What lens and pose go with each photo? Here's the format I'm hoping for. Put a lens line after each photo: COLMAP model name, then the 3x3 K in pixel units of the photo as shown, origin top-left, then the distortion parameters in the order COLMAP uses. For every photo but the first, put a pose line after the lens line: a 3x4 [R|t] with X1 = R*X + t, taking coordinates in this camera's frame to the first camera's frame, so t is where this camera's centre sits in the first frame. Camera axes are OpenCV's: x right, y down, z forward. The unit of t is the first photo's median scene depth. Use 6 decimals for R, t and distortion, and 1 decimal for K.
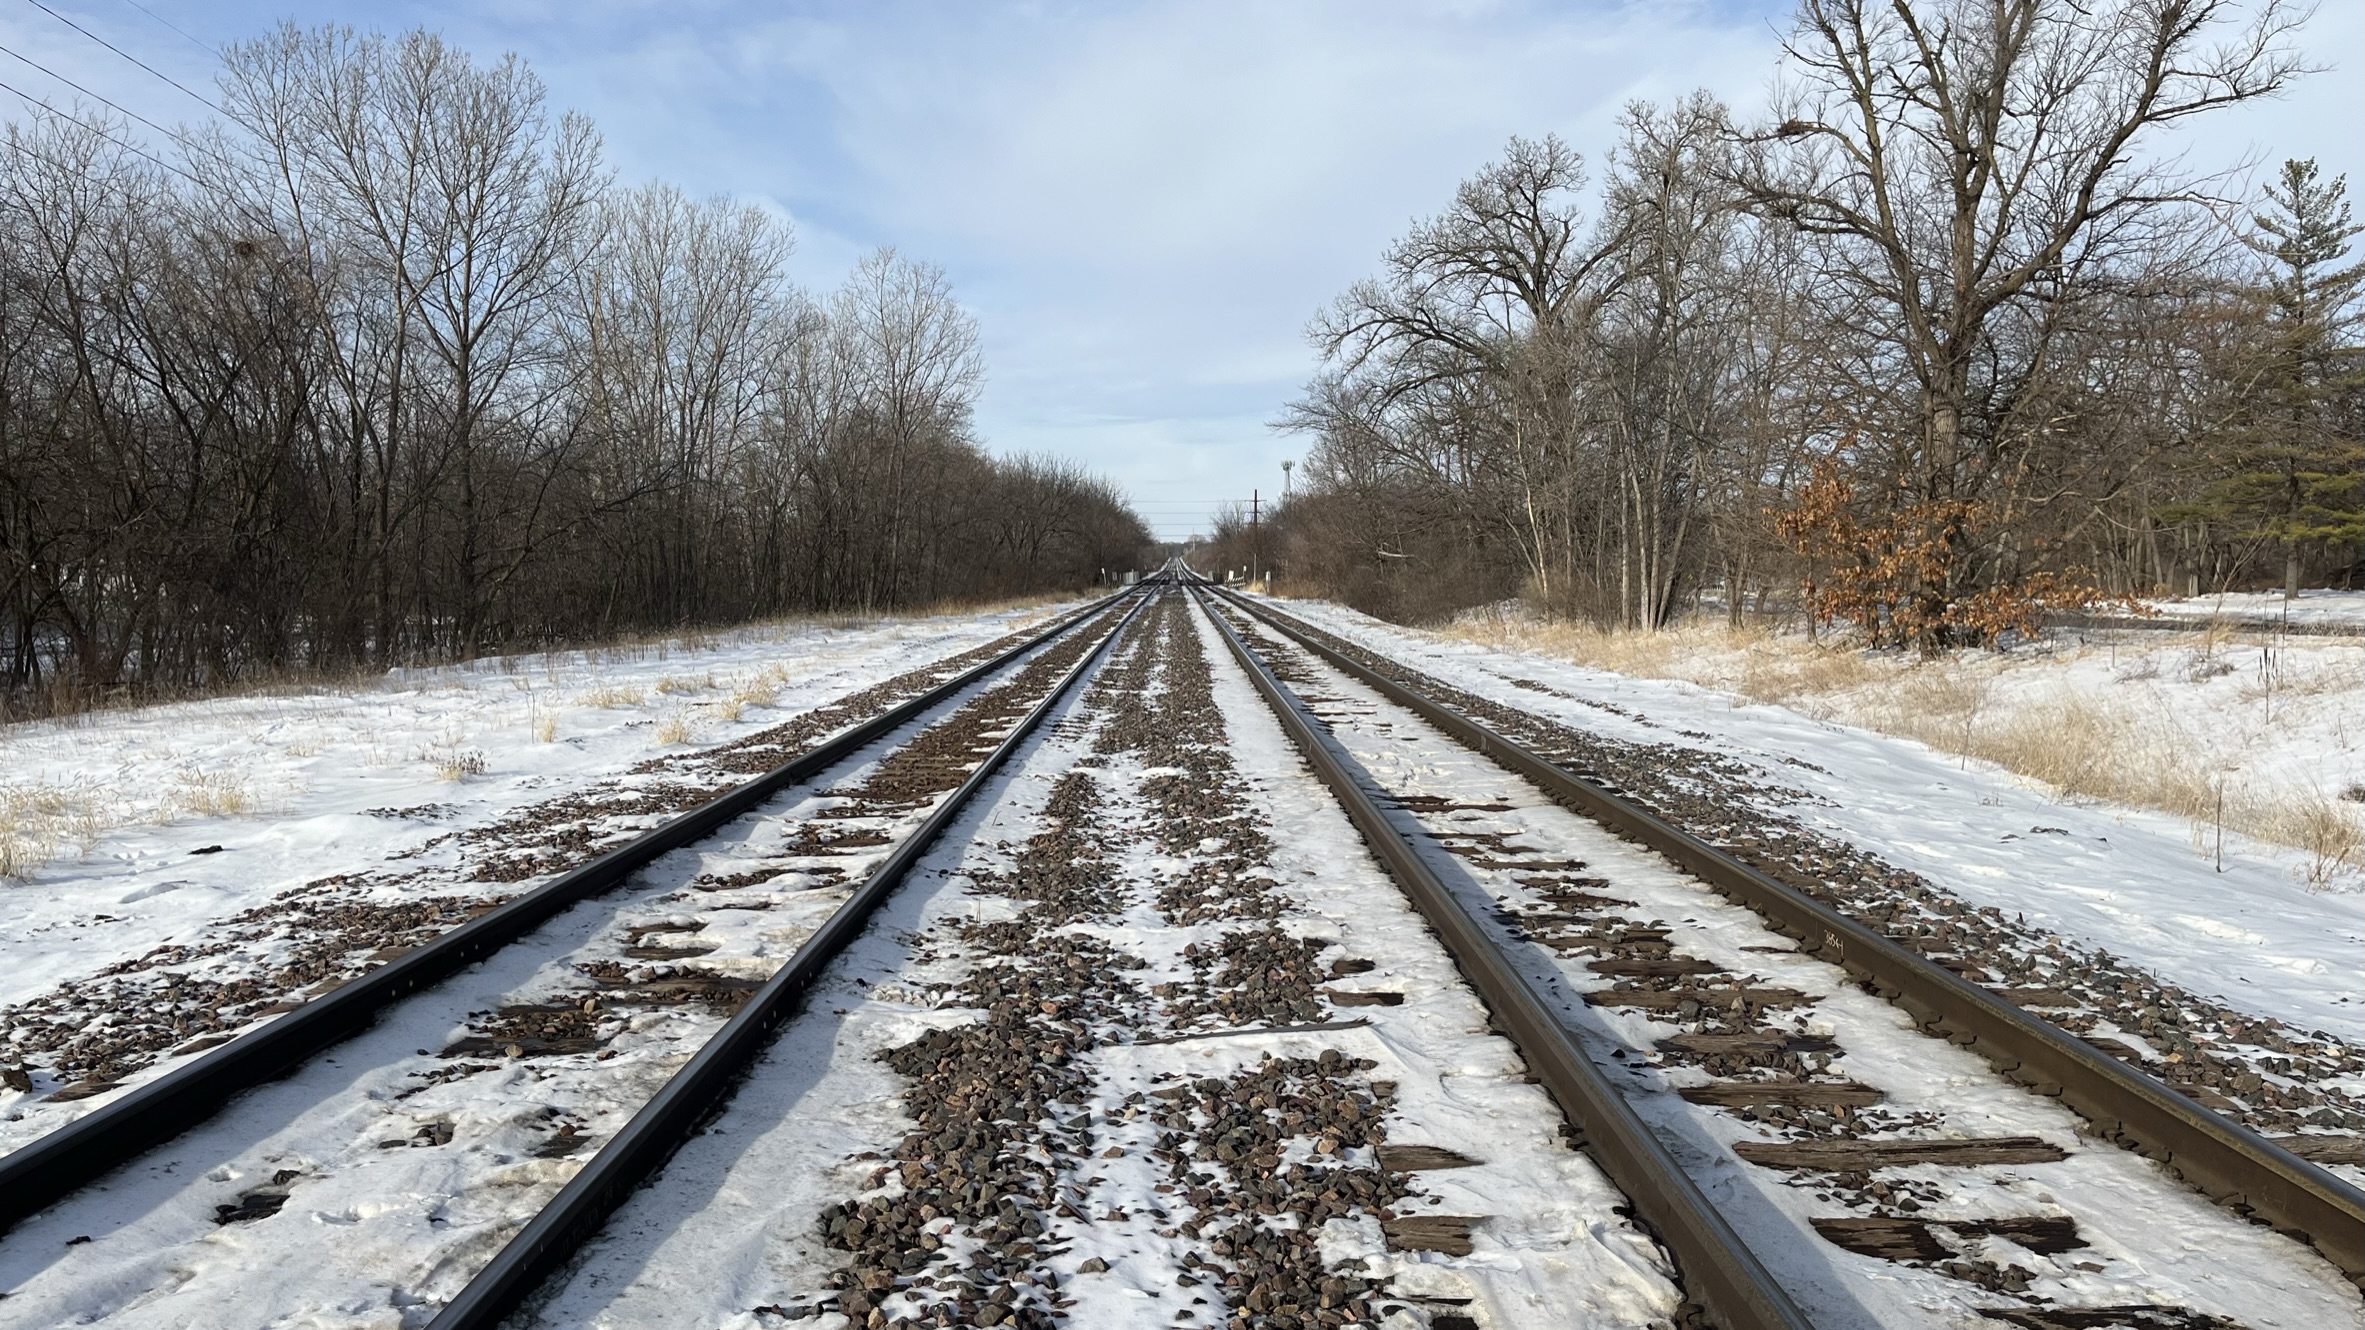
lens RADIAL K [[1784.1, 0, 1176.6], [0, 1784.1, 656.6], [0, 0, 1]] dist [0.060008, -0.099787]
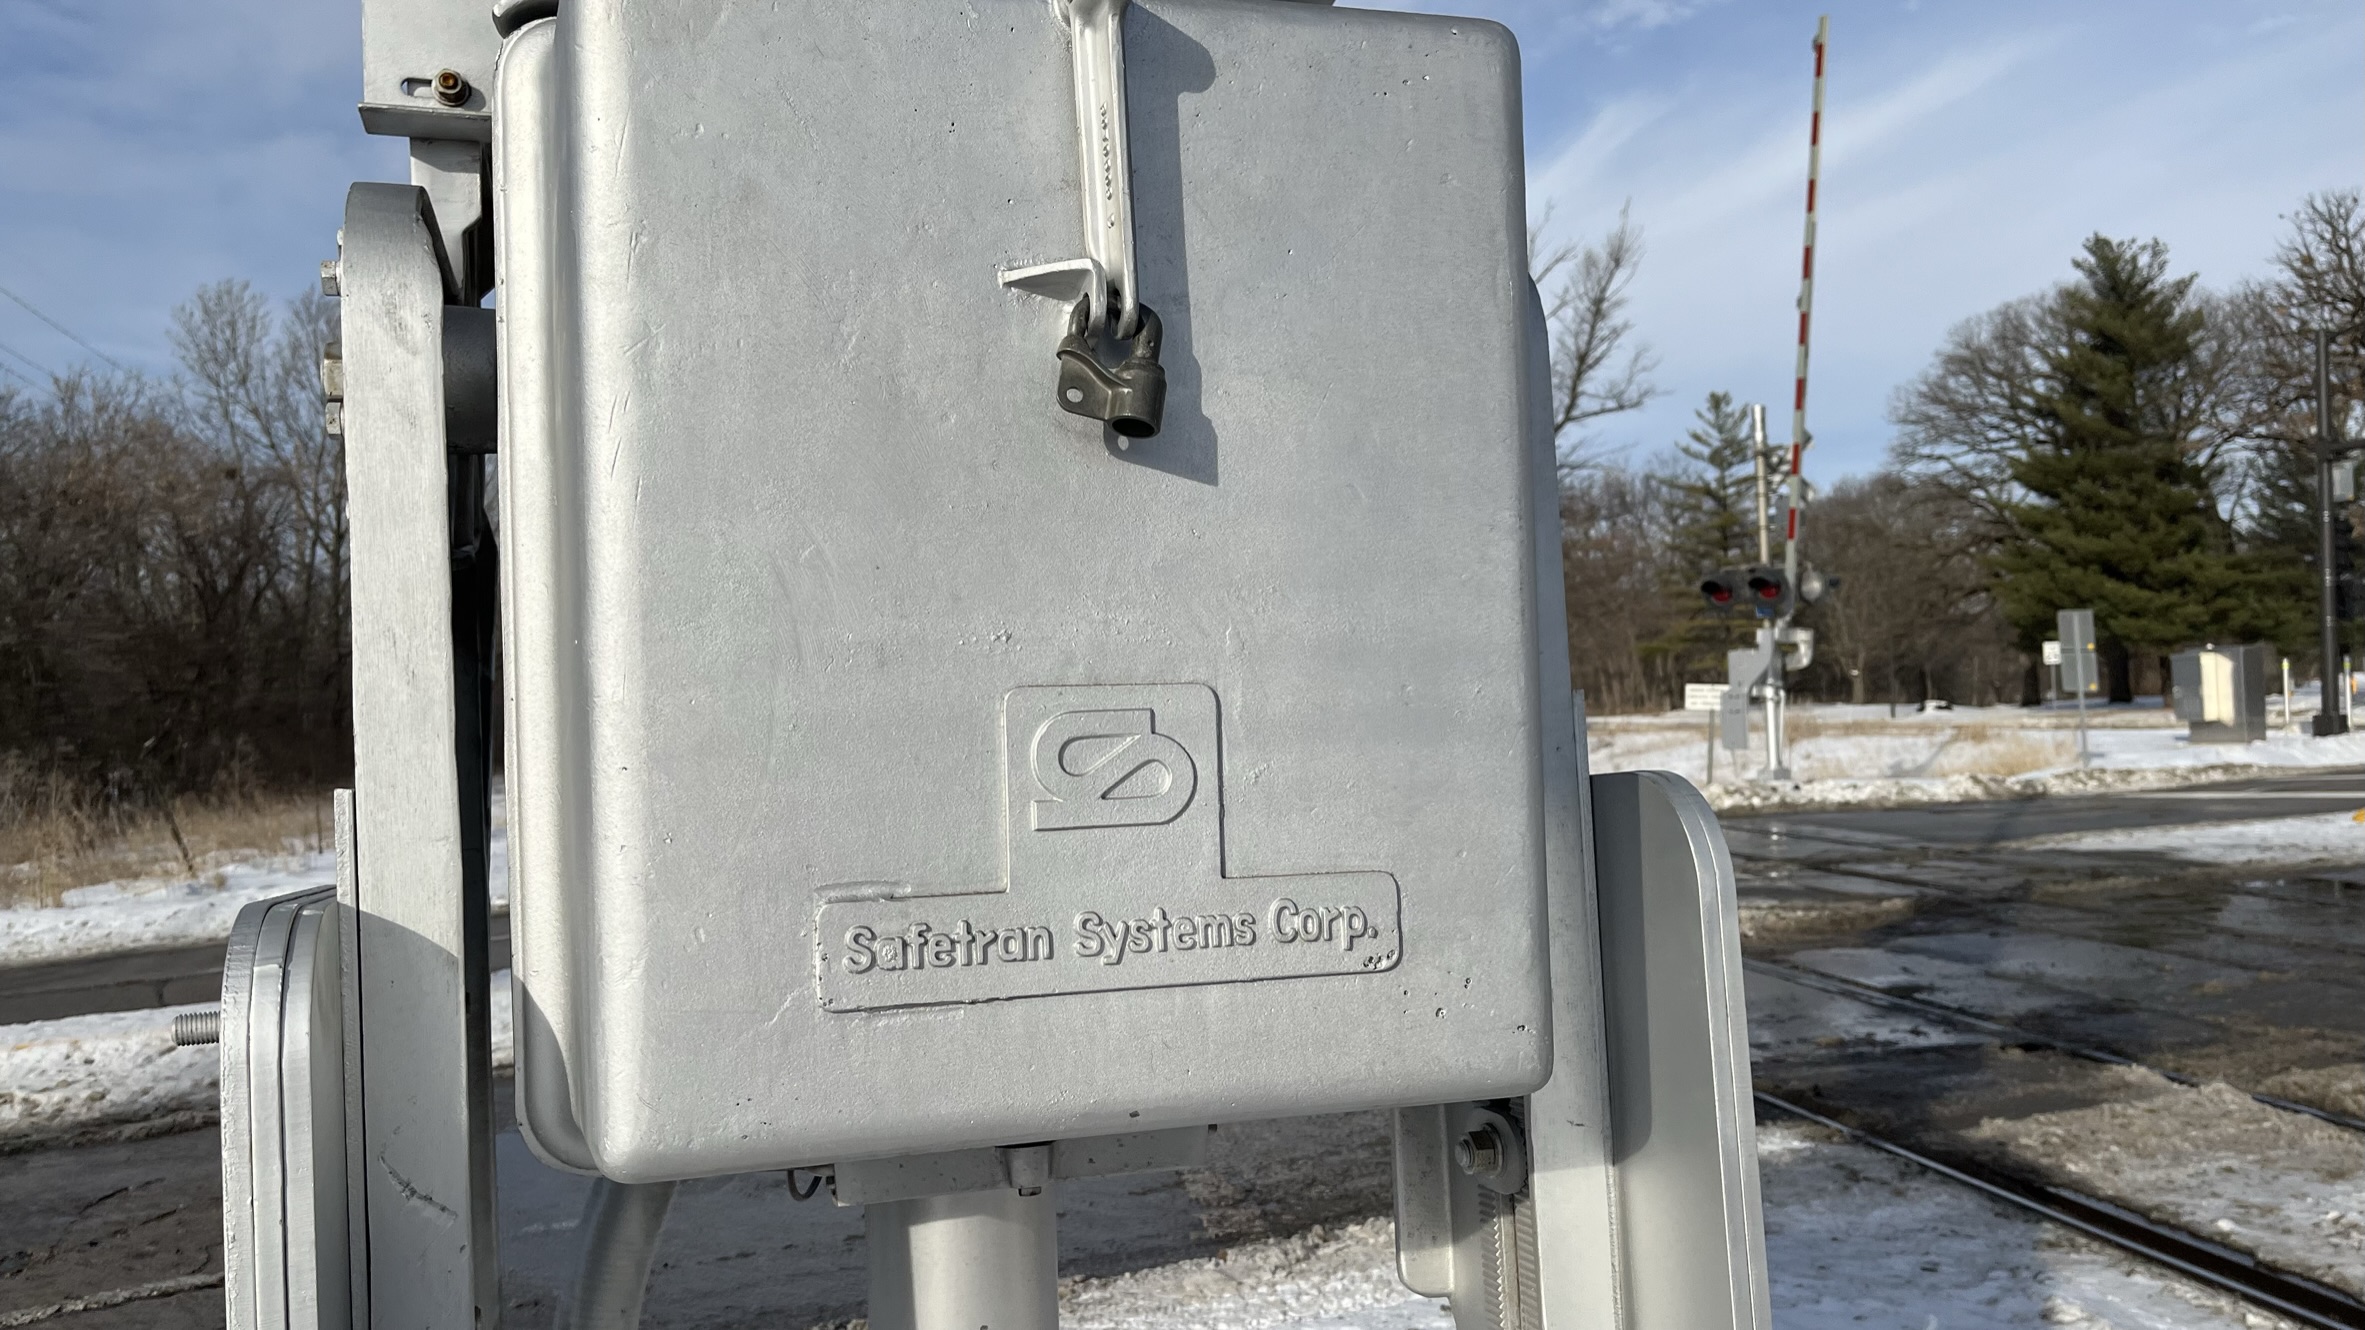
lens RADIAL K [[1734.2, 0, 1170.8], [0, 1734.2, 650.9], [0, 0, 1]] dist [0.059288, -0.078893]
pose [[0.977592, -0.013532, 0.210073, -0.067265], [0.030264, 0.996600, -0.076637, 0.010135], [-0.208322, 0.081278, 0.974677, -0.197178]]
